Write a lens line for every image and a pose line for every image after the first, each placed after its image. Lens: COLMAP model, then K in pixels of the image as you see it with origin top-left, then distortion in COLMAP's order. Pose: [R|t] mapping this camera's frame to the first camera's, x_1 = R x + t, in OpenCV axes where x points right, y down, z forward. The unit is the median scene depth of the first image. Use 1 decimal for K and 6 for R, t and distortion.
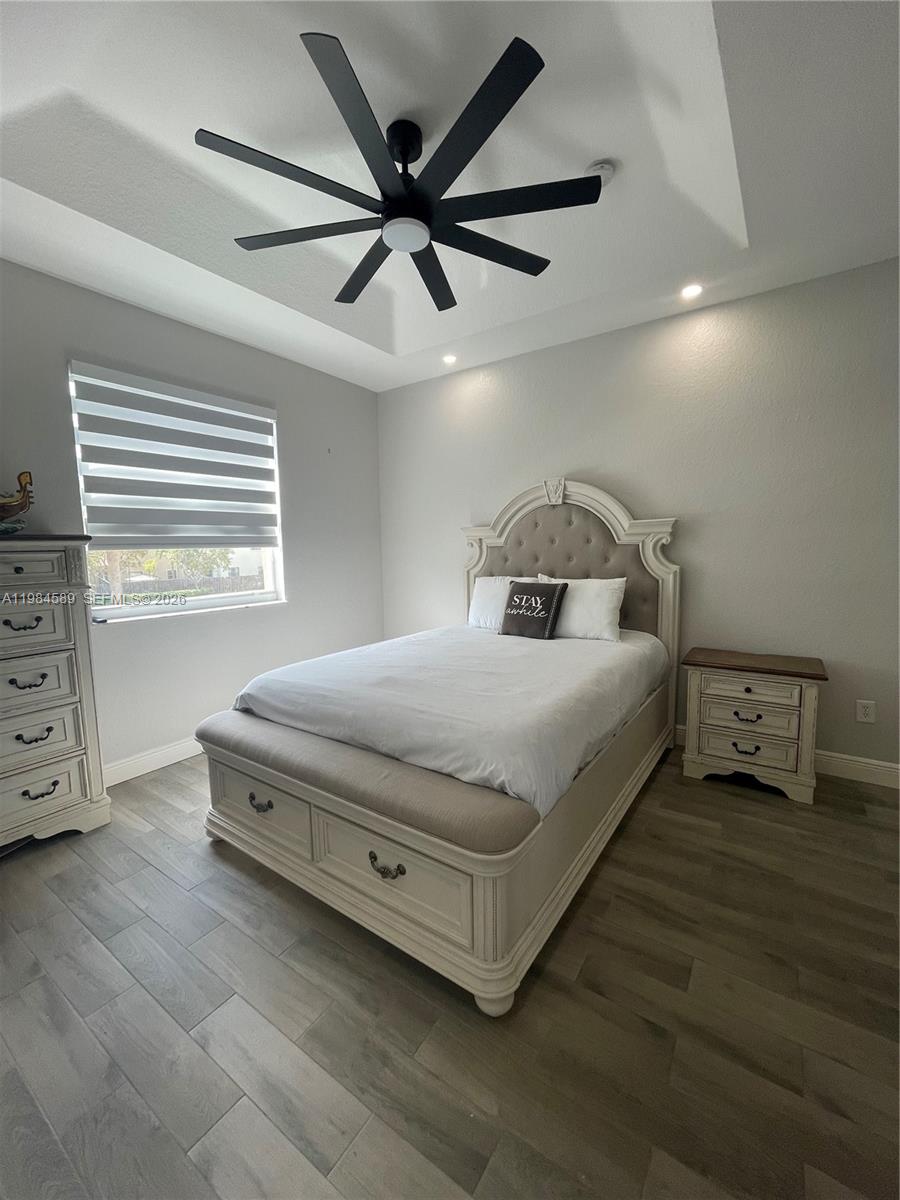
lens RADIAL K [[484.7, 0, 449.2], [0, 484.7, 596.0], [0, 0, 1]] dist [-0.001676, -0.000319]
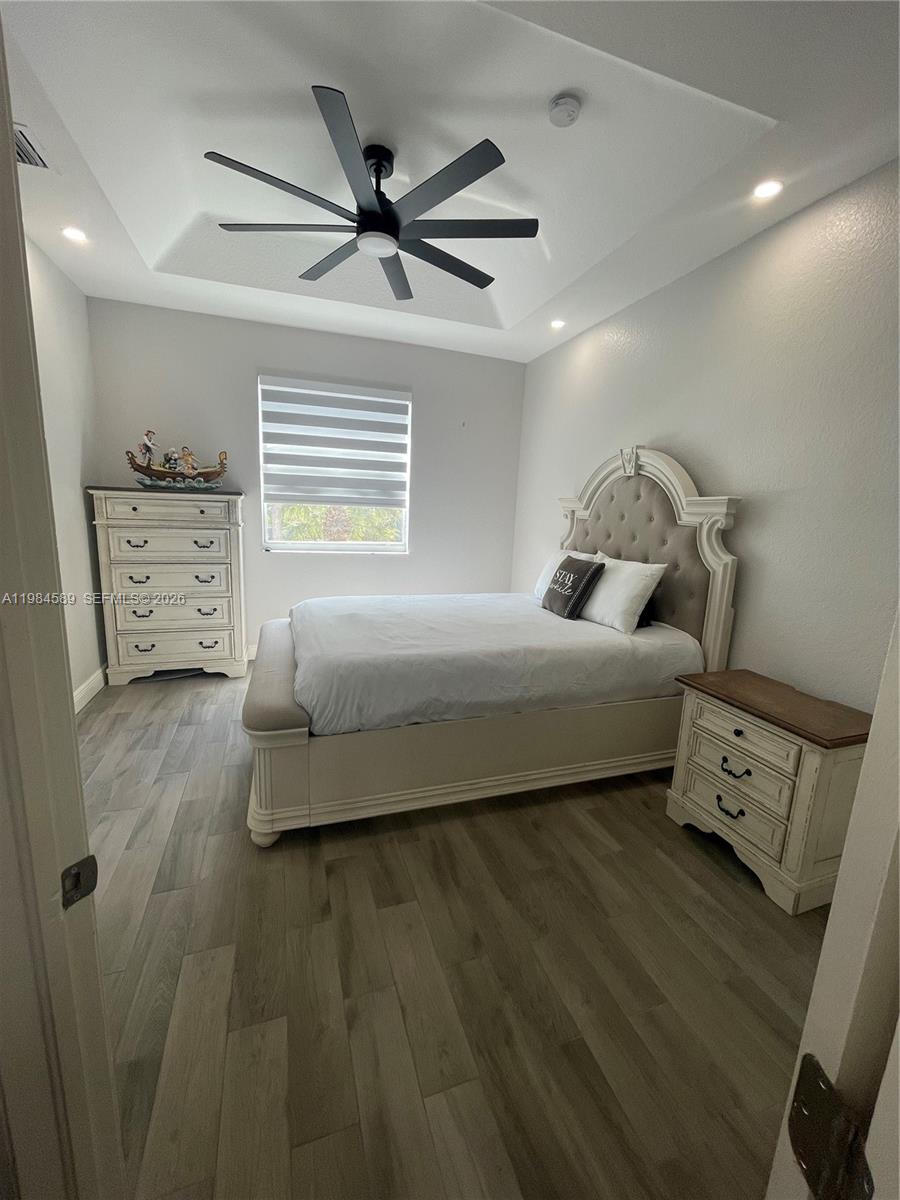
lens RADIAL K [[484.3, 0, 452.0], [0, 484.3, 597.5], [0, 0, 1]] dist [-0.003217, -0.000366]
pose [[0.806200, 0.156579, -0.570547, 0.562551], [-0.116809, 0.987487, 0.105948, -0.026603], [0.579997, -0.018770, 0.814402, 0.087361]]
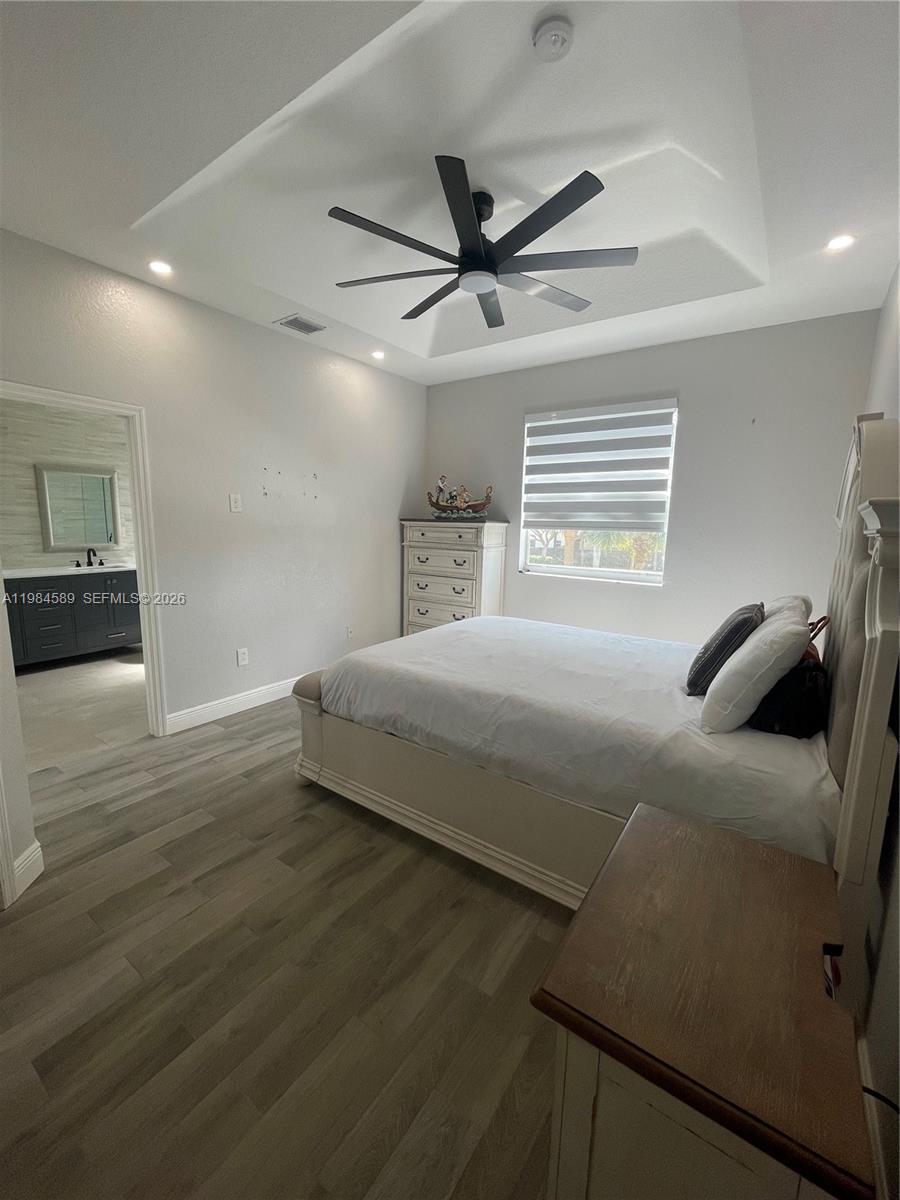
lens RADIAL K [[484.3, 0, 452.0], [0, 484.3, 597.5], [0, 0, 1]] dist [-0.003217, -0.000366]
pose [[-0.005874, 0.173011, -0.984902, 0.828727], [-0.126667, 0.976857, 0.172353, -0.104250], [0.991928, 0.125767, 0.016176, 0.662886]]
